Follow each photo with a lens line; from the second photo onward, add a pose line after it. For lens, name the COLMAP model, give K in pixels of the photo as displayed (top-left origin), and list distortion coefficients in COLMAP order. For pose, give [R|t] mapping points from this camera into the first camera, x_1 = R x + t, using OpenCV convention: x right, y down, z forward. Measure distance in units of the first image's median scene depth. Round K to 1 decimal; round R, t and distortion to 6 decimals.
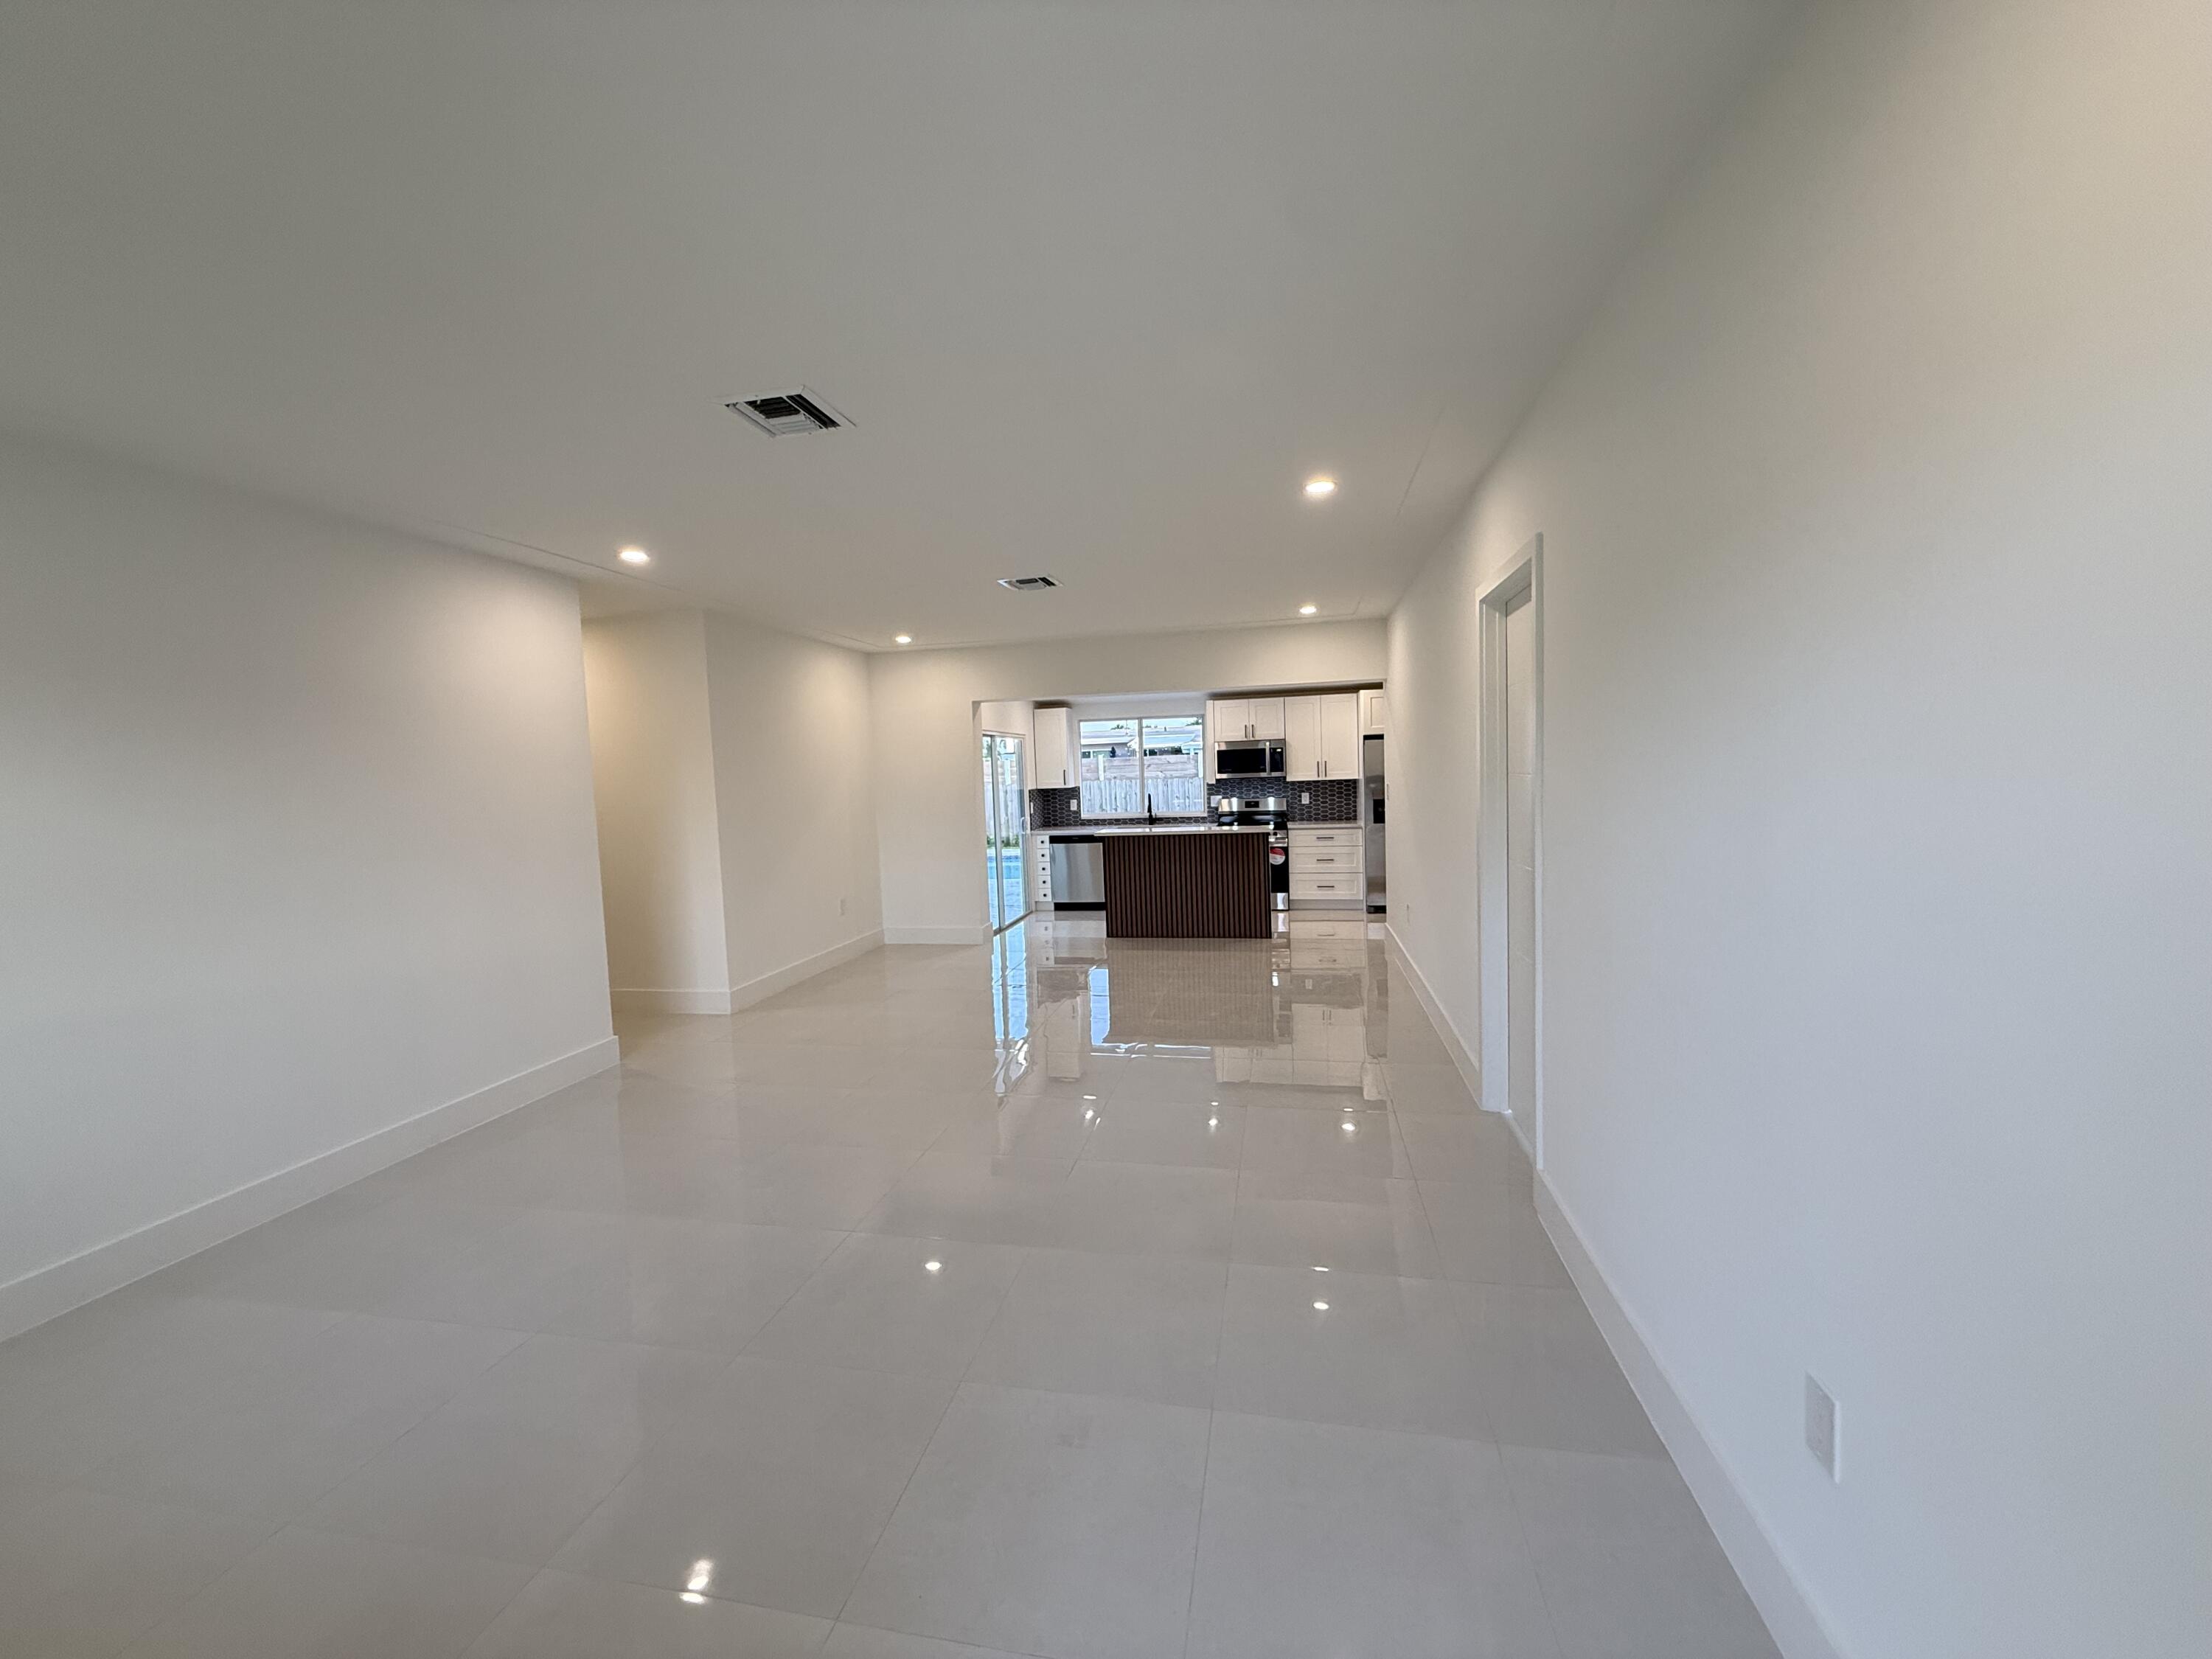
lens RADIAL K [[867.0, 0, 1105.8], [0, 867.0, 836.1], [0, 0, 1]] dist [0.001110, 0.000097]
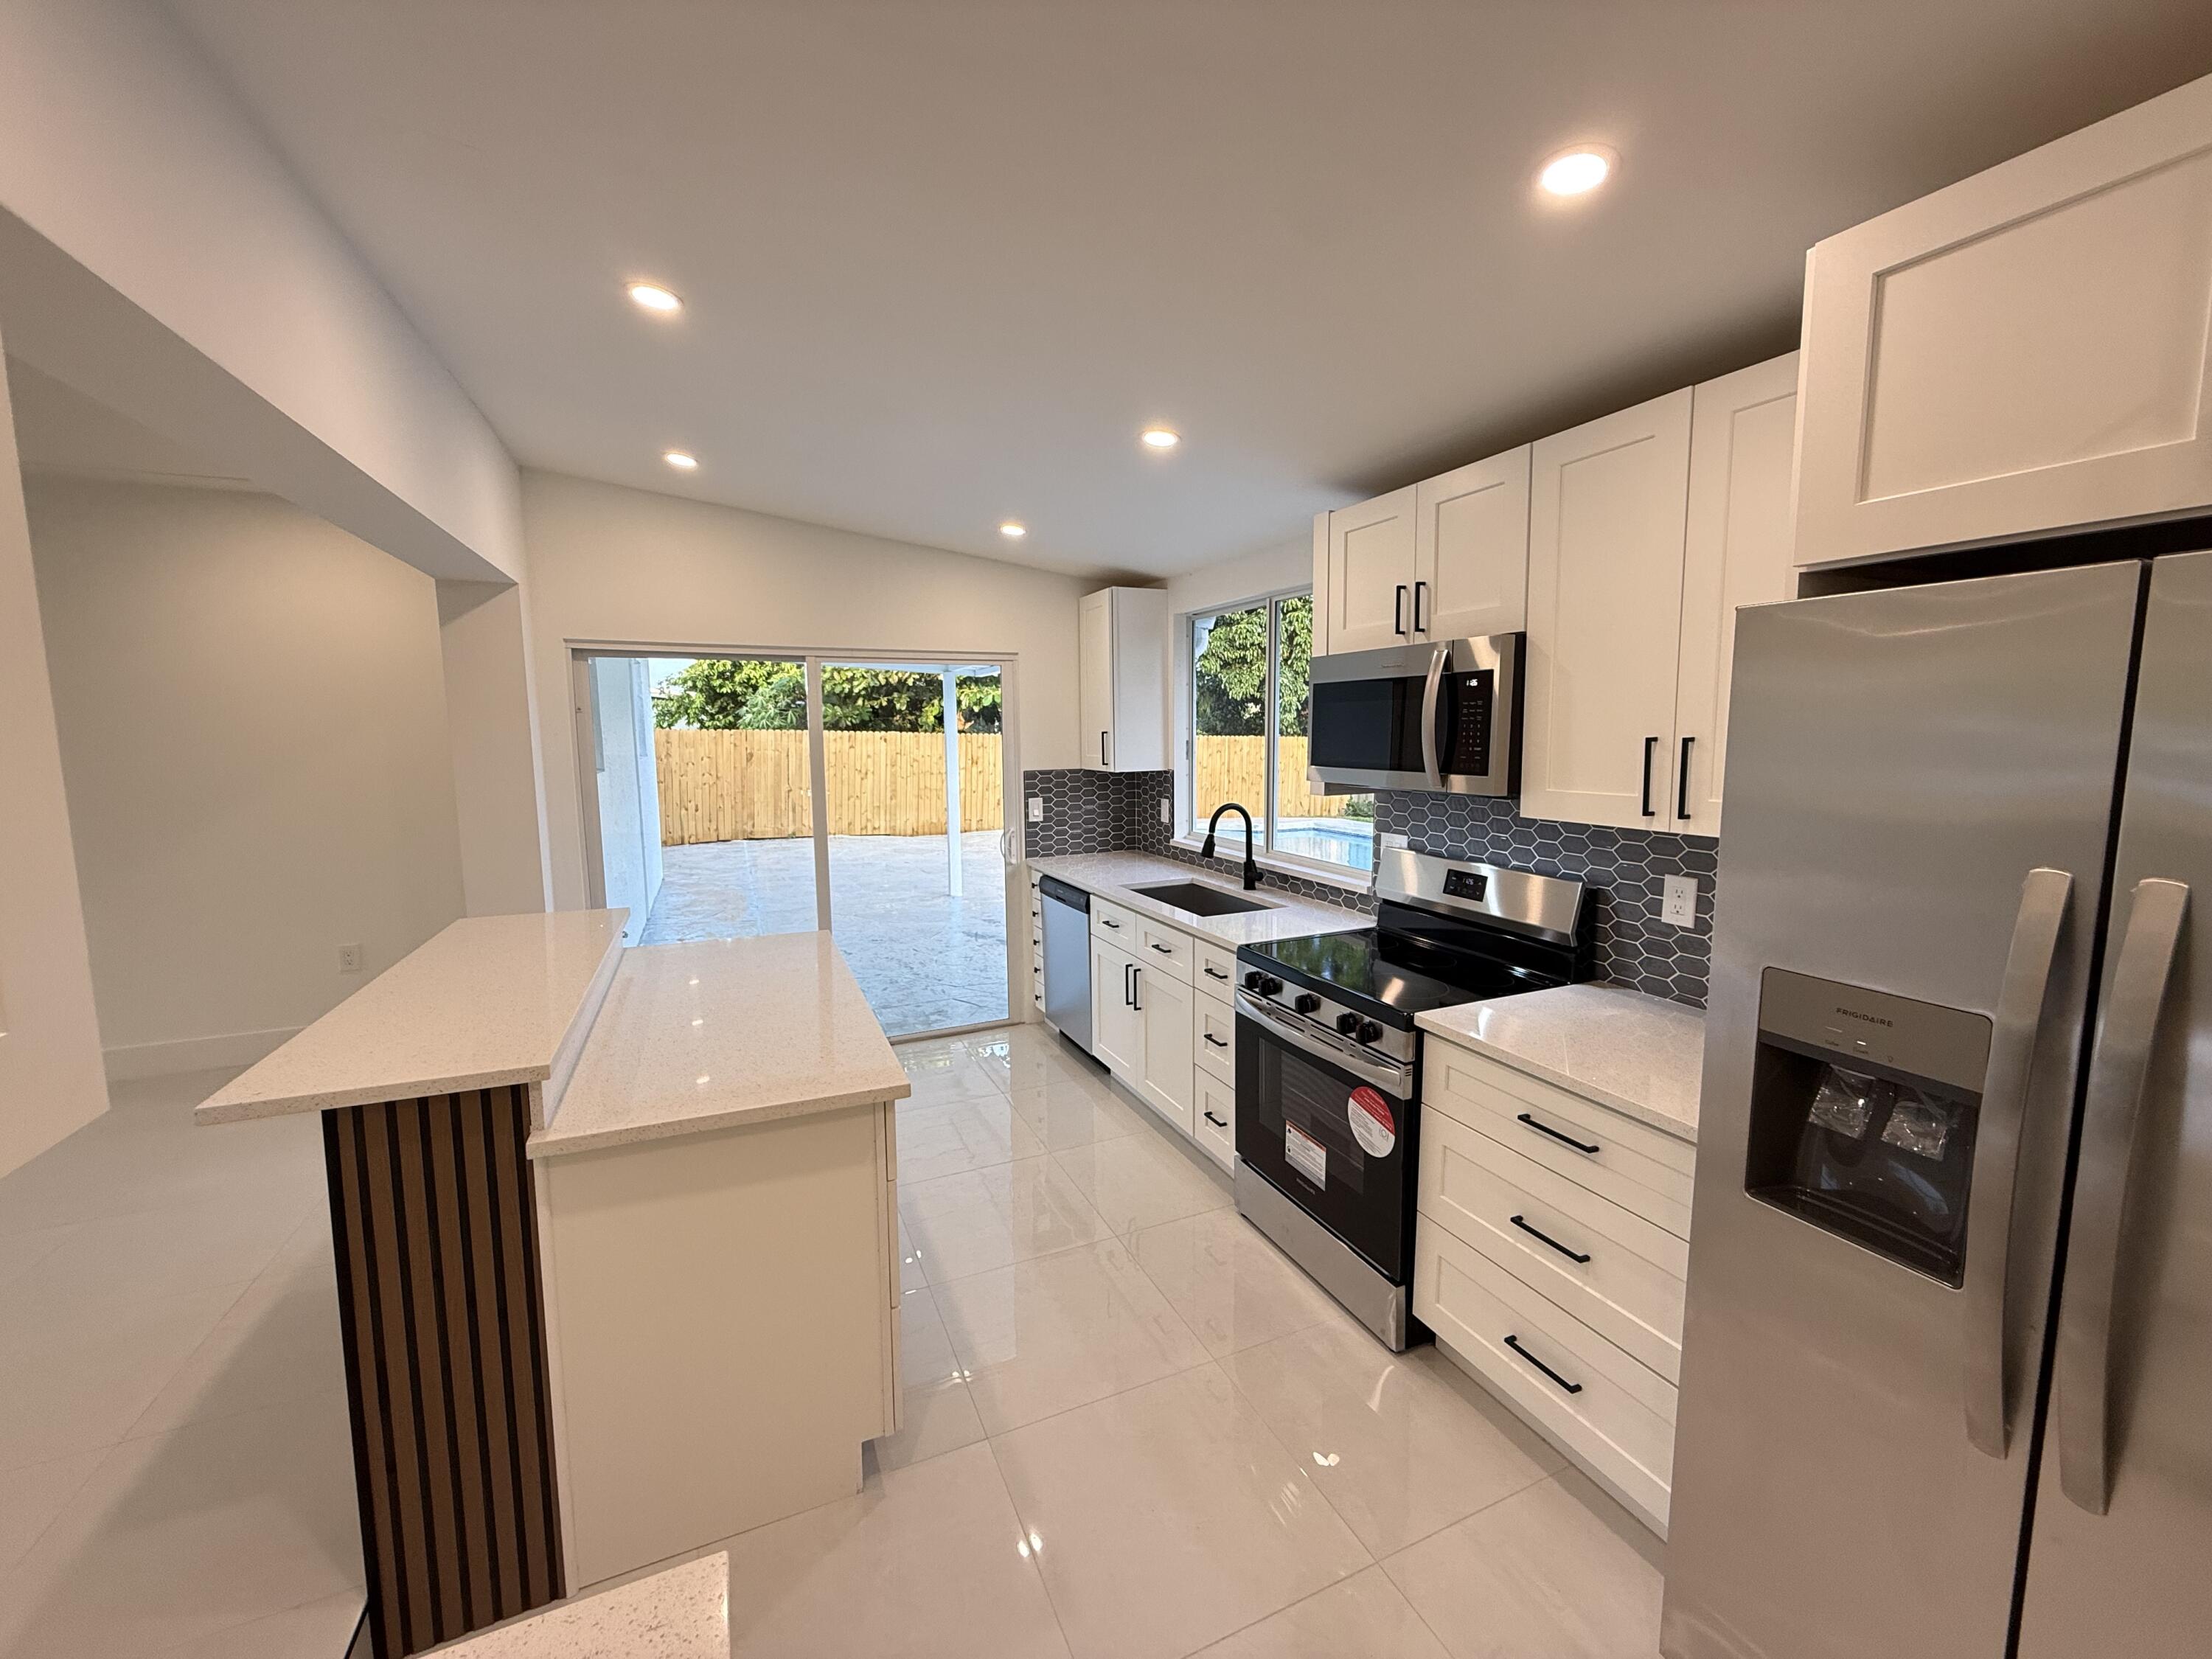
lens RADIAL K [[867.0, 0, 1109.7], [0, 867.0, 822.1], [0, 0, 1]] dist [0.001110, 0.000097]
pose [[0.568564, 0.119536, -0.813908, 0.334218], [-0.078032, 0.992762, 0.091294, -0.074121], [0.818930, 0.011604, 0.573776, 0.777935]]
